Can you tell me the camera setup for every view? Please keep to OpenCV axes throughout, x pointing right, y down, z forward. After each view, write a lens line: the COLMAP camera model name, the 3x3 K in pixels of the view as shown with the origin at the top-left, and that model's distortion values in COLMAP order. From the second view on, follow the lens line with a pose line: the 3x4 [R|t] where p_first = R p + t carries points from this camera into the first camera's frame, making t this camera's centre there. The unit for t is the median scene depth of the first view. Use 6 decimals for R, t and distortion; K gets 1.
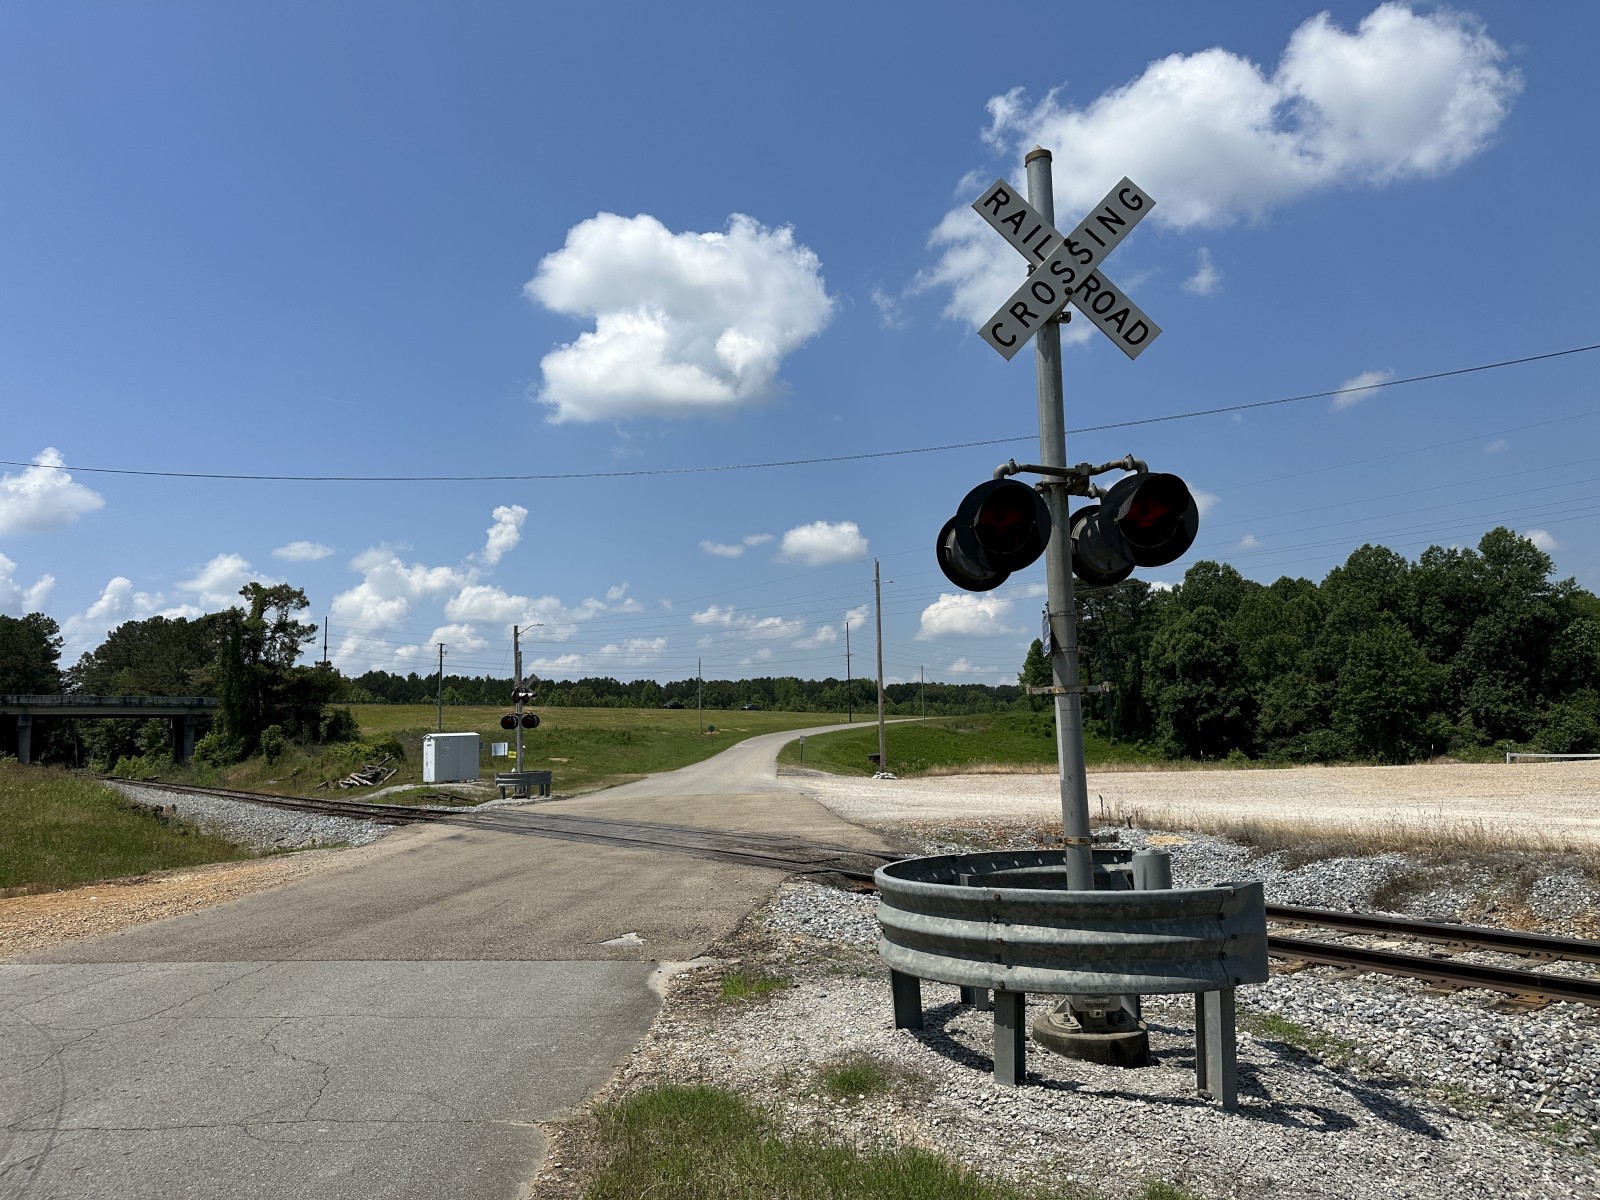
lens RADIAL K [[1133.3, 0, 792.3], [0, 1133.3, 603.6], [0, 0, 1]] dist [0.035753, -0.061628]
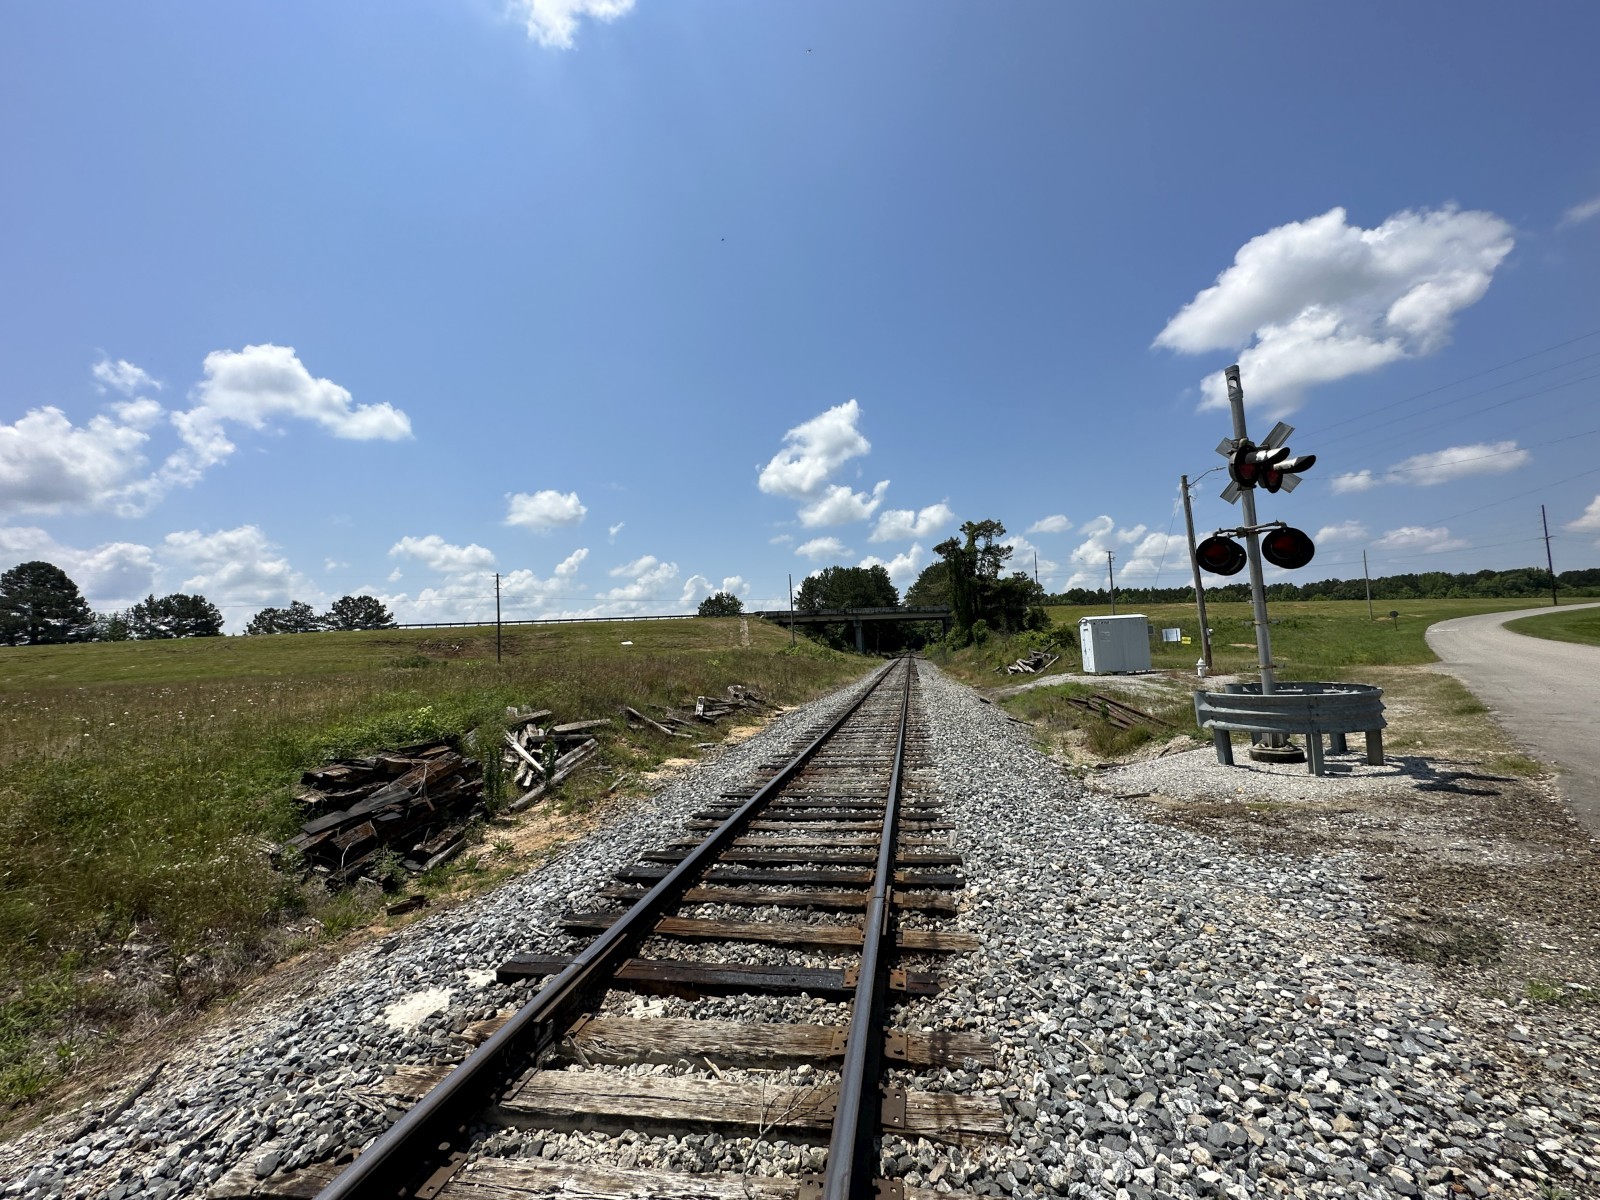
lens RADIAL K [[641.2, 0, 811.9], [0, 641.2, 611.1], [0, 0, 1]] dist [0.002483, 0.000590]
pose [[0.729878, -0.041323, -0.682327, -0.139929], [0.099419, 0.993975, 0.046150, 0.067887], [0.676309, -0.101520, 0.729589, 0.512739]]
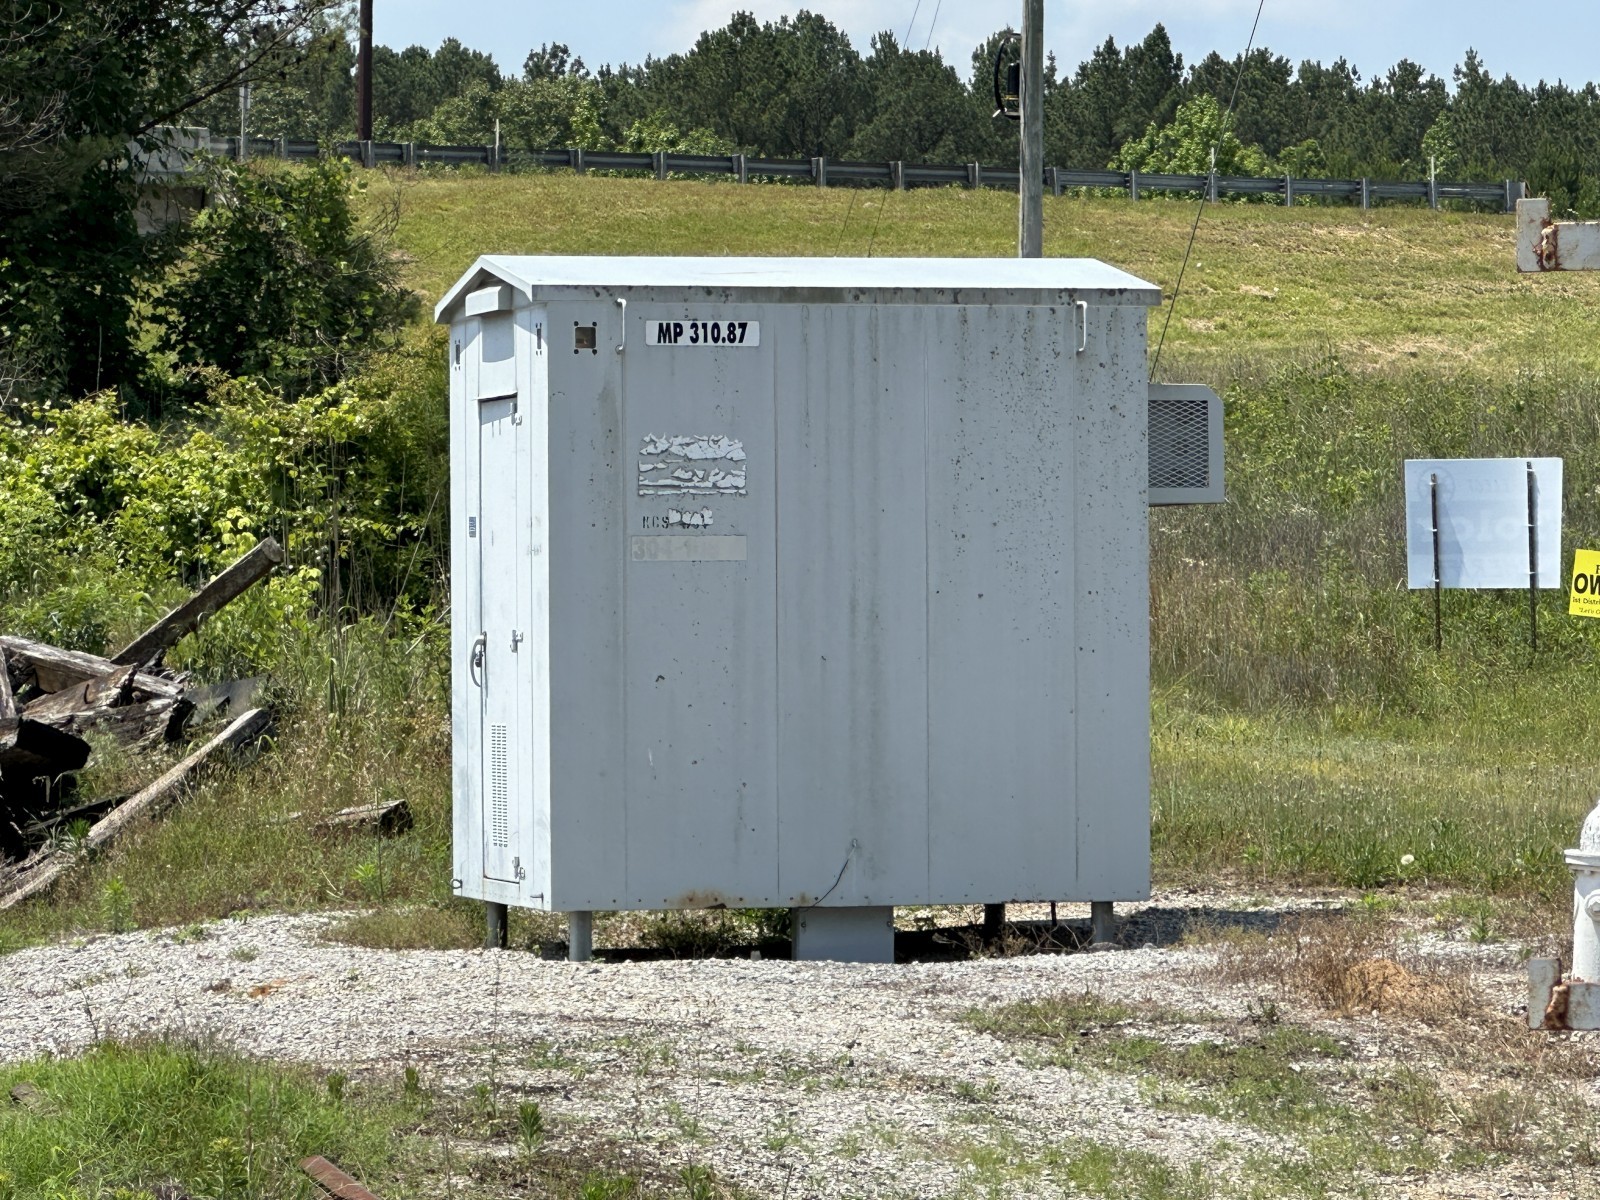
lens RADIAL K [[7038.2, 0, 799.5], [0, 7038.2, 600.2], [0, 0, 1]] dist [-0.475247, 0.000000]
pose [[0.935927, 0.035603, -0.350390, -0.144717], [0.010715, 0.991538, 0.129371, 0.079456], [0.352031, -0.124836, 0.927626, 0.595639]]
